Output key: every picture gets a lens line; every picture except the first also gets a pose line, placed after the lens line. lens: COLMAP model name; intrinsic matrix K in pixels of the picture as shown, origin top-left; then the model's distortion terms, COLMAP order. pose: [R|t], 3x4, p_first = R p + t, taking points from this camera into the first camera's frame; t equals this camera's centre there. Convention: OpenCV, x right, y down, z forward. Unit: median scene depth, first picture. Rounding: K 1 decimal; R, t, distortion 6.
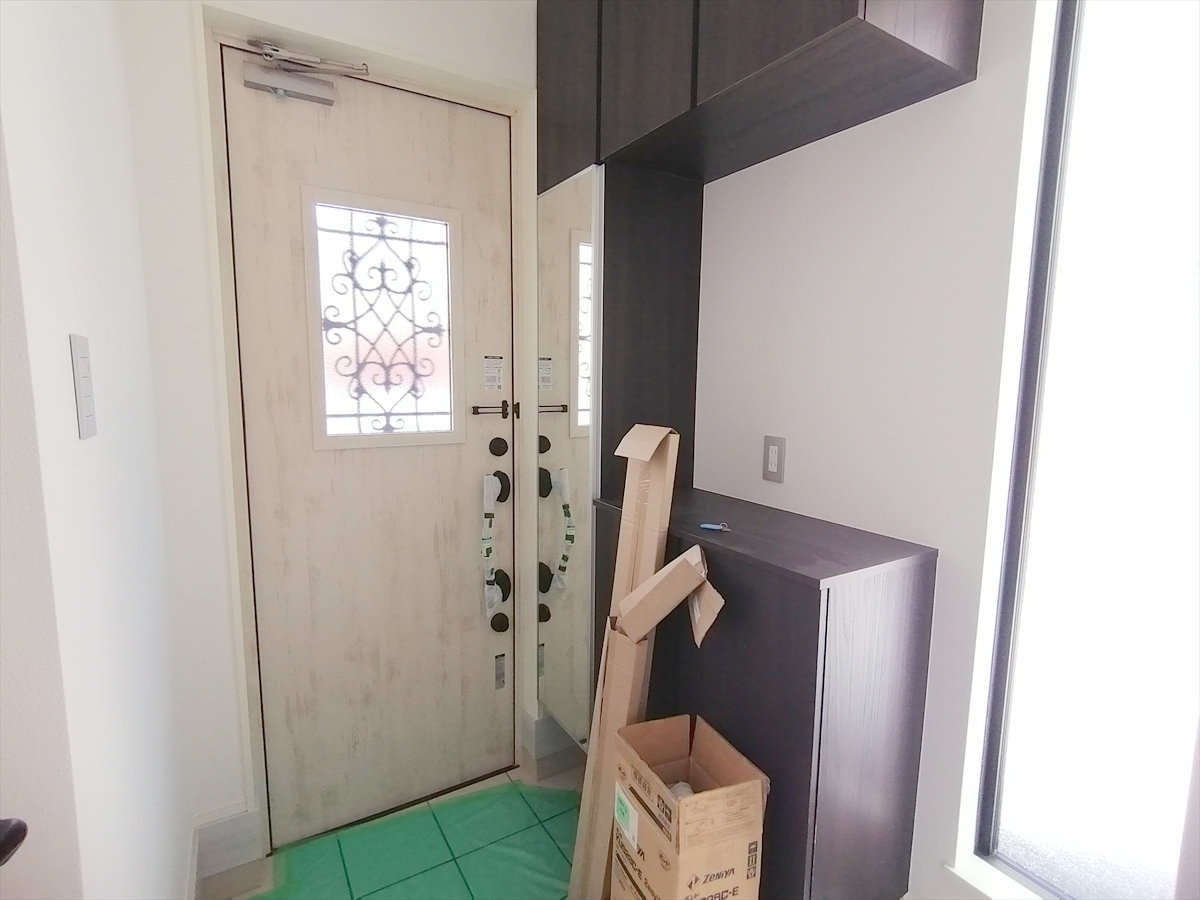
lens RADIAL K [[594.2, 0, 600.0], [0, 594.2, 450.0], [0, 0, 1]] dist [0.031912, -0.034517]
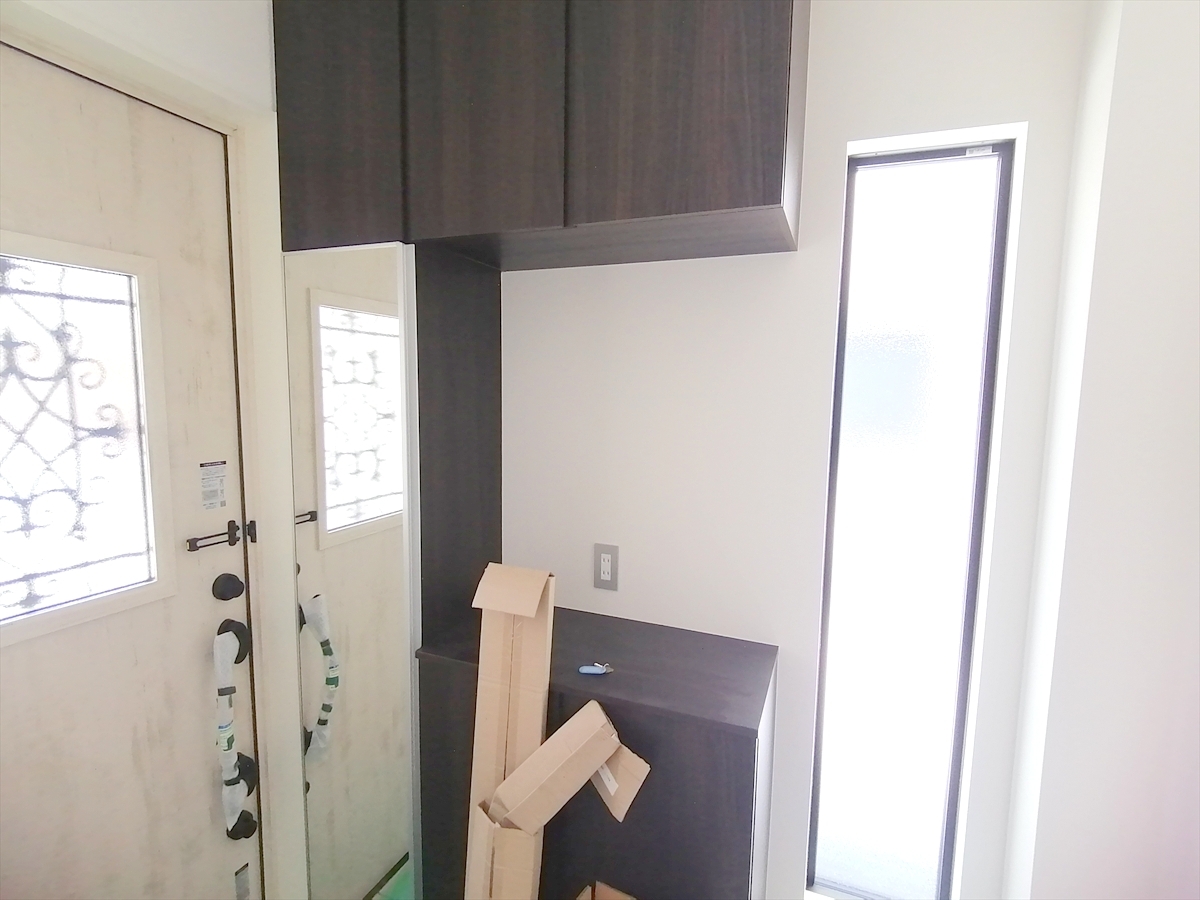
lens RADIAL K [[594.2, 0, 600.0], [0, 594.2, 450.0], [0, 0, 1]] dist [0.031912, -0.034517]
pose [[0.817495, -0.060406, 0.572760, -0.218276], [0.068472, 0.997625, 0.007486, -0.152474], [-0.571851, 0.033098, 0.819689, 0.162971]]
